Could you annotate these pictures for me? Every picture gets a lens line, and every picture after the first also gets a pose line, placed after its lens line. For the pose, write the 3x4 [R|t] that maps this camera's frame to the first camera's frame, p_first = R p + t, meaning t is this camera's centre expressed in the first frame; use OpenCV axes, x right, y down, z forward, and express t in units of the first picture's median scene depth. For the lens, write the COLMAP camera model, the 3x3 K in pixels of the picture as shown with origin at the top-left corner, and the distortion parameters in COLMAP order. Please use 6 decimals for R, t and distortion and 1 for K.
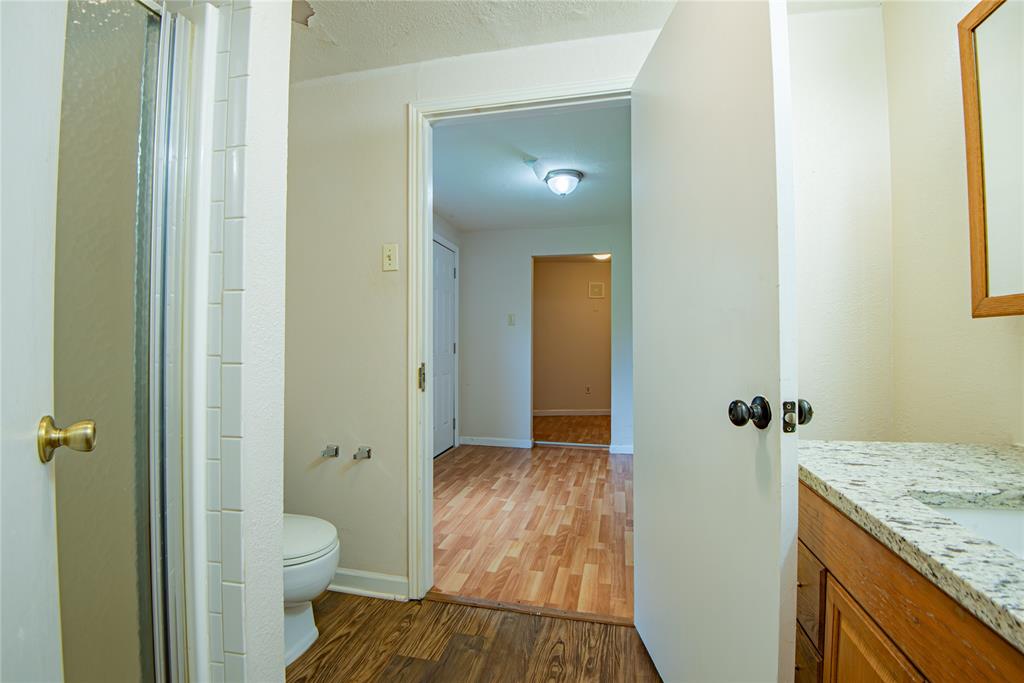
lens RADIAL K [[476.7, 0, 514.1], [0, 476.7, 337.8], [0, 0, 1]] dist [-0.018008, -0.016315]
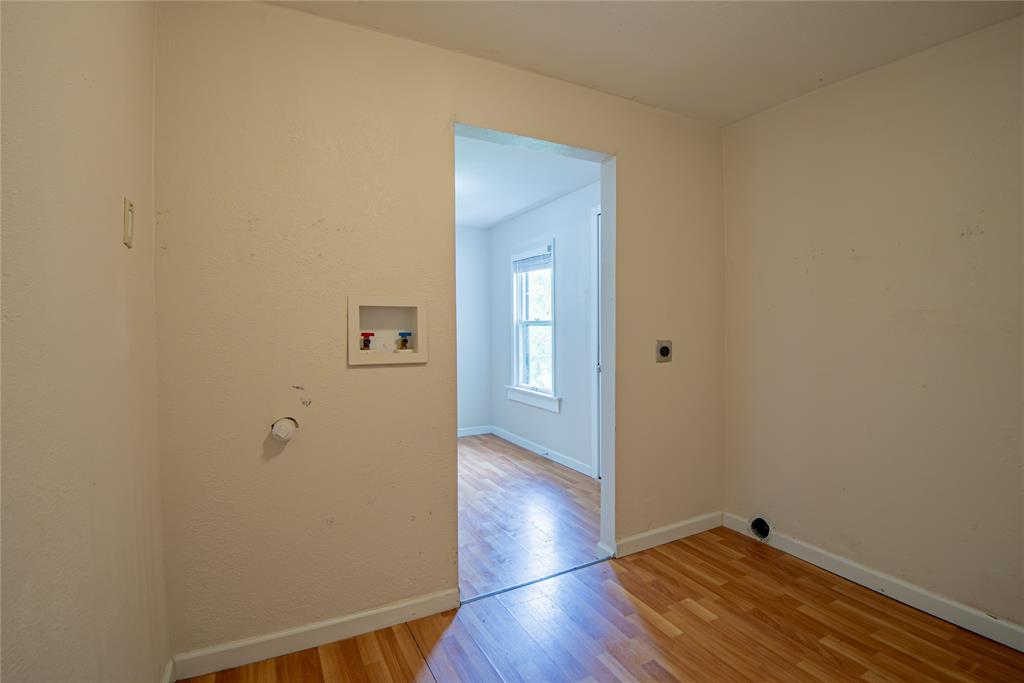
lens RADIAL K [[476.7, 0, 514.1], [0, 476.7, 337.8], [0, 0, 1]] dist [-0.018008, -0.016315]
pose [[-0.752881, 0.019666, -0.657863, 0.842400], [0.013801, 0.999805, 0.014094, -0.016829], [0.658012, 0.001532, -0.753006, 2.585891]]
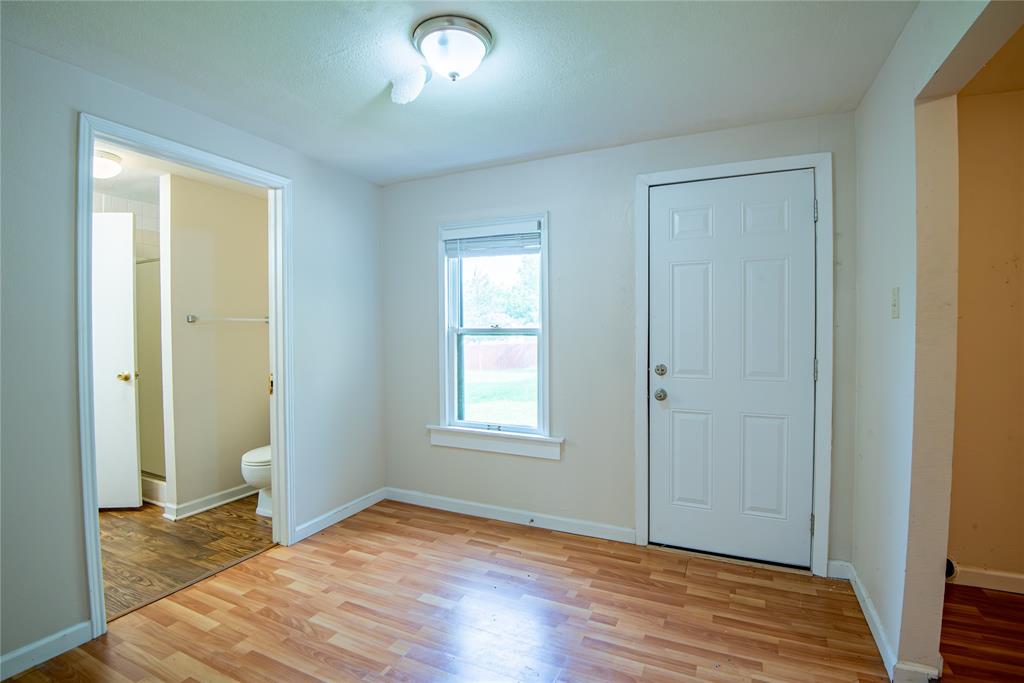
lens RADIAL K [[476.7, 0, 514.1], [0, 476.7, 337.8], [0, 0, 1]] dist [-0.018008, -0.016315]
pose [[-0.213918, 0.023620, -0.976566, 0.794658], [0.019821, 0.999607, 0.019836, -0.055107], [0.976651, -0.015113, -0.214302, 1.585348]]
